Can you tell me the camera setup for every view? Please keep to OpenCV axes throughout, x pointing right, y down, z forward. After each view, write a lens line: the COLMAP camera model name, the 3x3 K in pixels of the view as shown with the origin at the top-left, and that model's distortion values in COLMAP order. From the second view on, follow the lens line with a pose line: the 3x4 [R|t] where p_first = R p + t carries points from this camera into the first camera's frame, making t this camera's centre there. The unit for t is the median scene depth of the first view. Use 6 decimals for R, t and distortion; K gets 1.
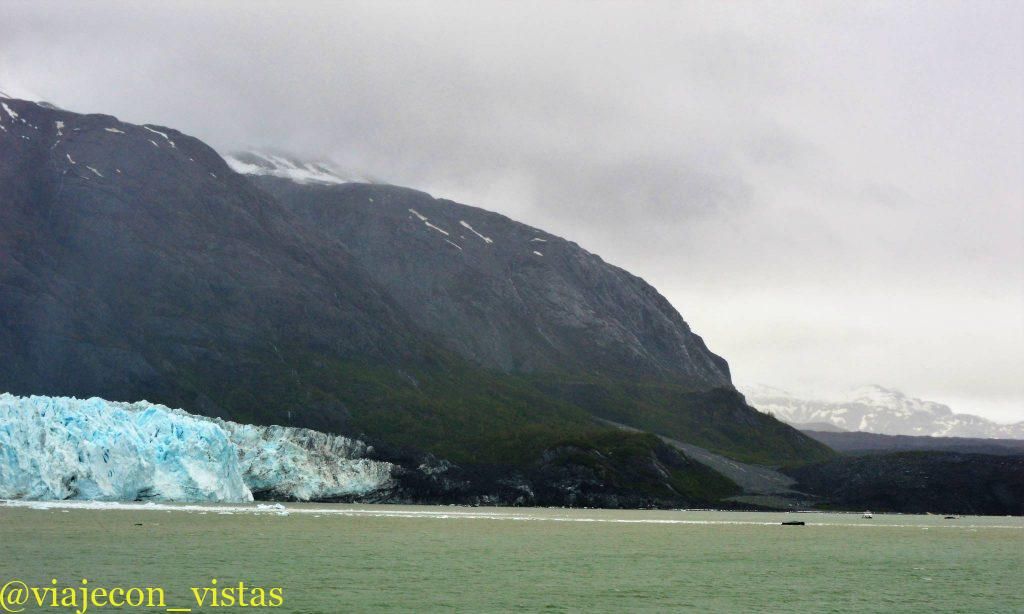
lens RADIAL K [[2468.9, 0, 512.0], [0, 2468.9, 307.0], [0, 0, 1]] dist [-0.156524, -0.377409]
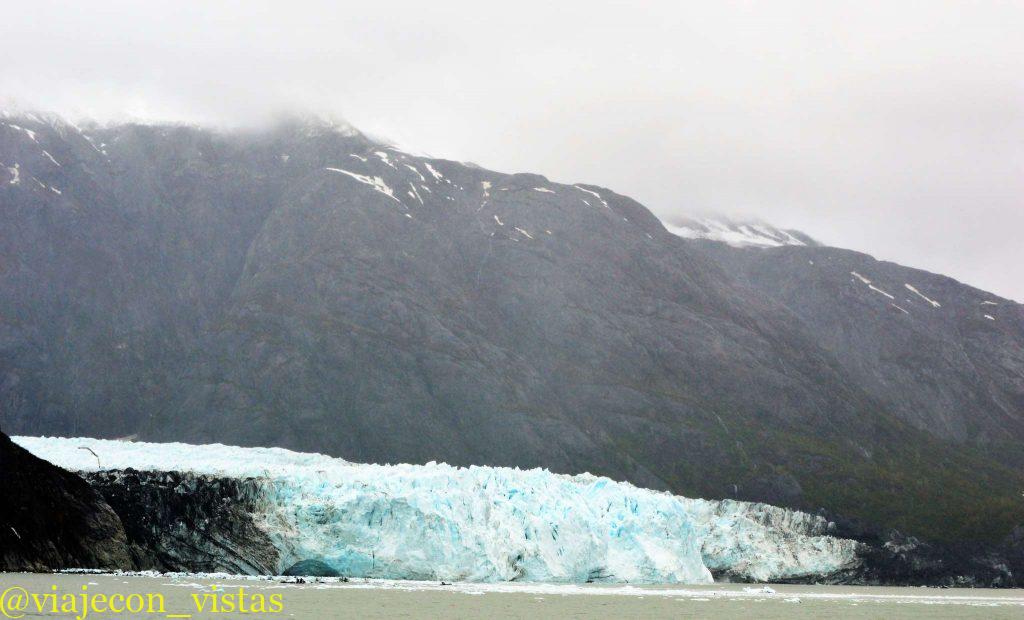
lens RADIAL K [[2101.2, 0, 512.0], [0, 2101.2, 310.0], [0, 0, 1]] dist [-0.143960, 0.118543]
pose [[0.989910, -0.012583, -0.141141, -0.064773], [0.005682, 0.998773, -0.049192, 0.015422], [0.141587, 0.047894, 0.988767, 0.212909]]
